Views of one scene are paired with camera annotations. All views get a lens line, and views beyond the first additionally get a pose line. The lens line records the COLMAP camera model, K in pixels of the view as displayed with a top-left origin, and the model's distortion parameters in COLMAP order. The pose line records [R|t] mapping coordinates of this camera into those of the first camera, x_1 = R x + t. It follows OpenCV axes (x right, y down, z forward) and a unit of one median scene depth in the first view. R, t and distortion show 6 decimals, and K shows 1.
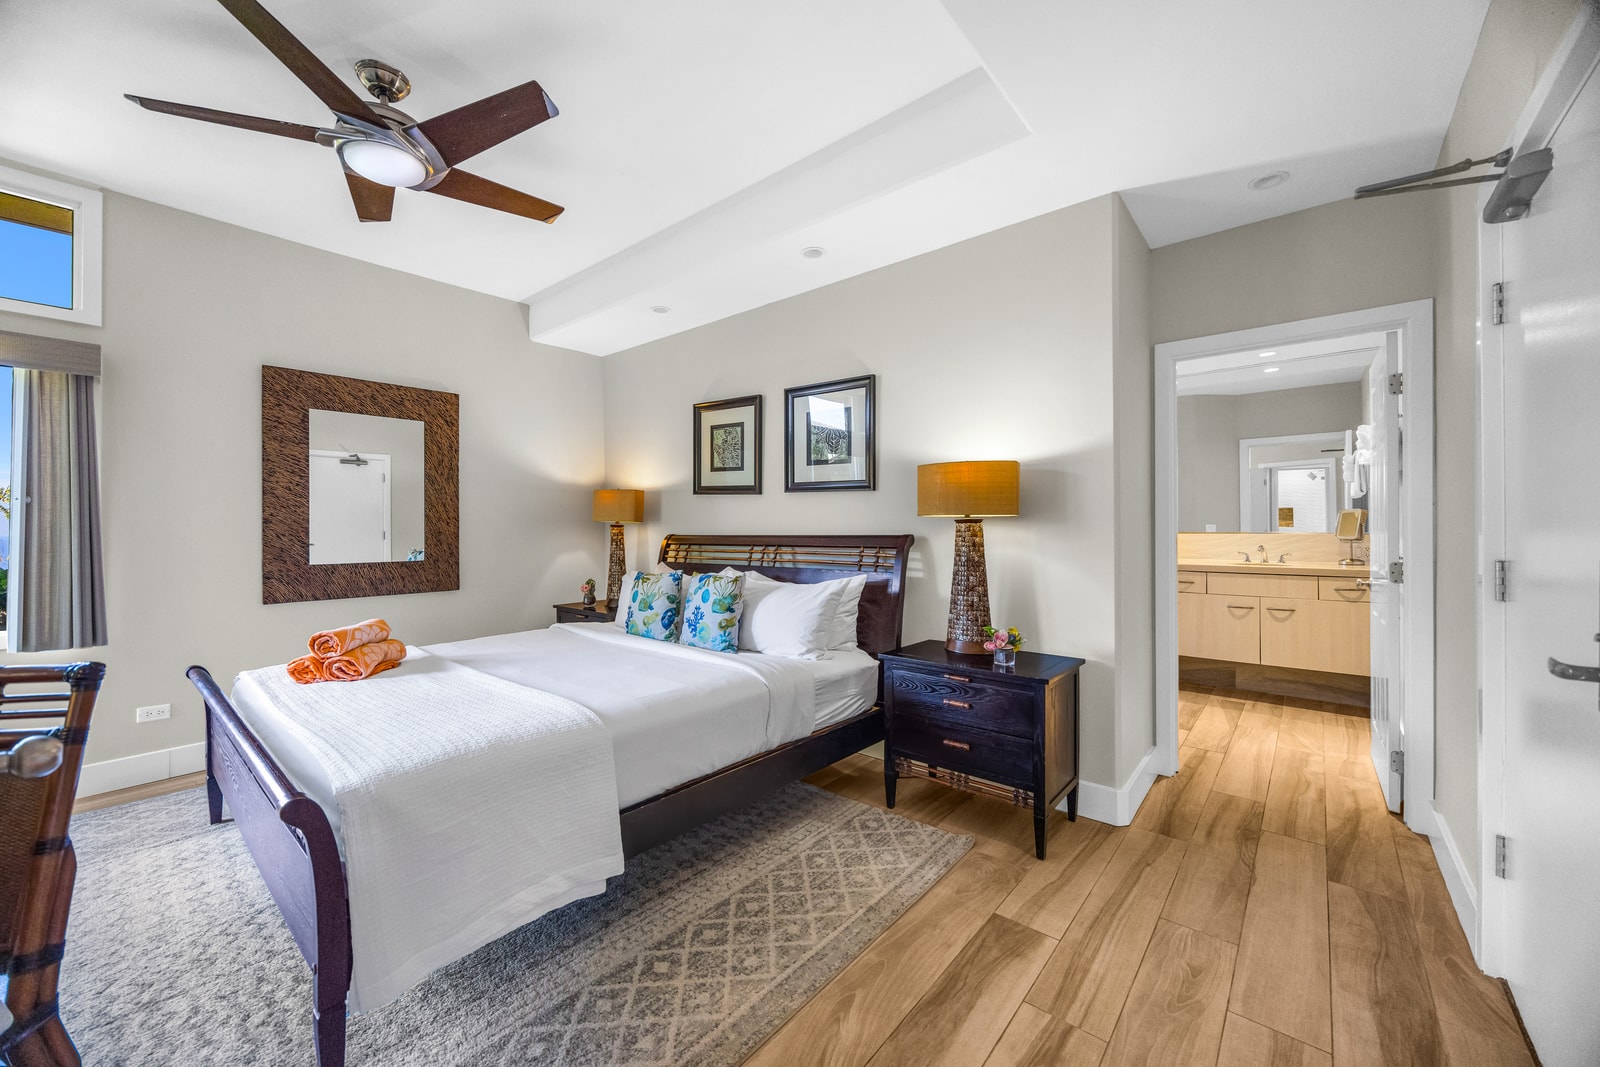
lens RADIAL K [[614.3, 0, 796.8], [0, 614.3, 528.7], [0, 0, 1]] dist [-0.001159, -0.000018]
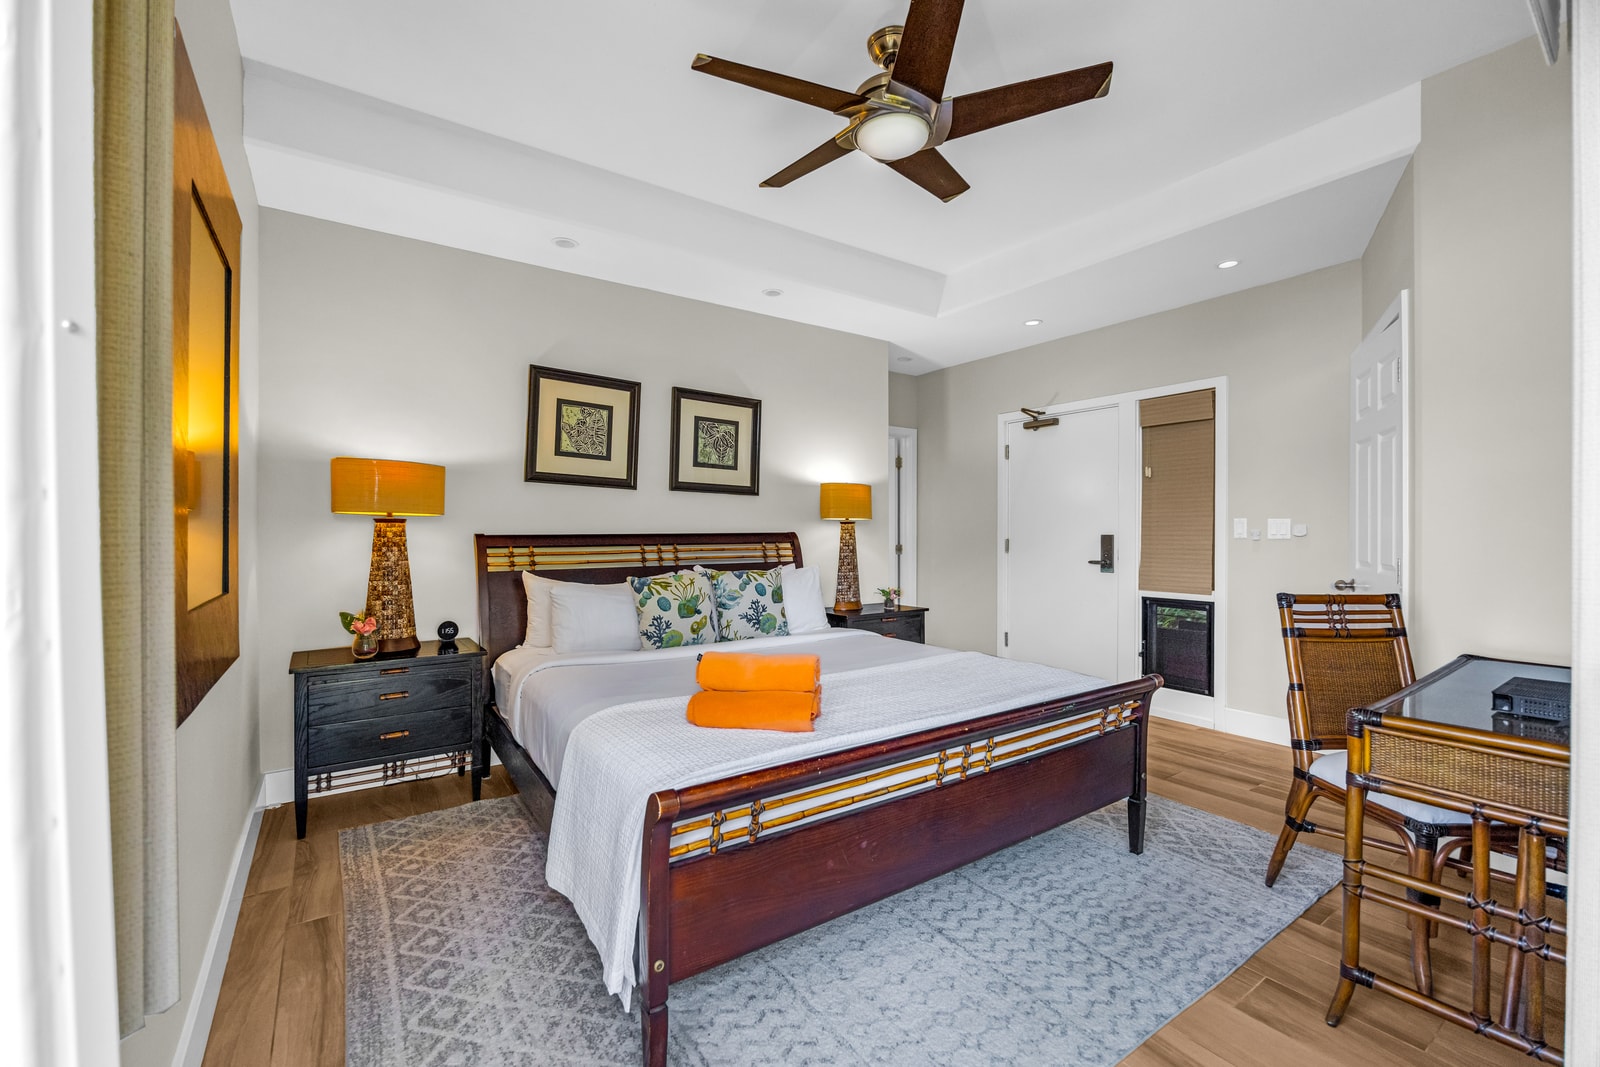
lens RADIAL K [[671.2, 0, 801.0], [0, 671.2, 534.8], [0, 0, 1]] dist [0.000650, 0.000016]
pose [[0.256500, -0.003831, 0.966537, -1.028701], [0.000078, 0.999992, 0.003943, 0.008880], [-0.966544, -0.000936, 0.256499, 0.525105]]
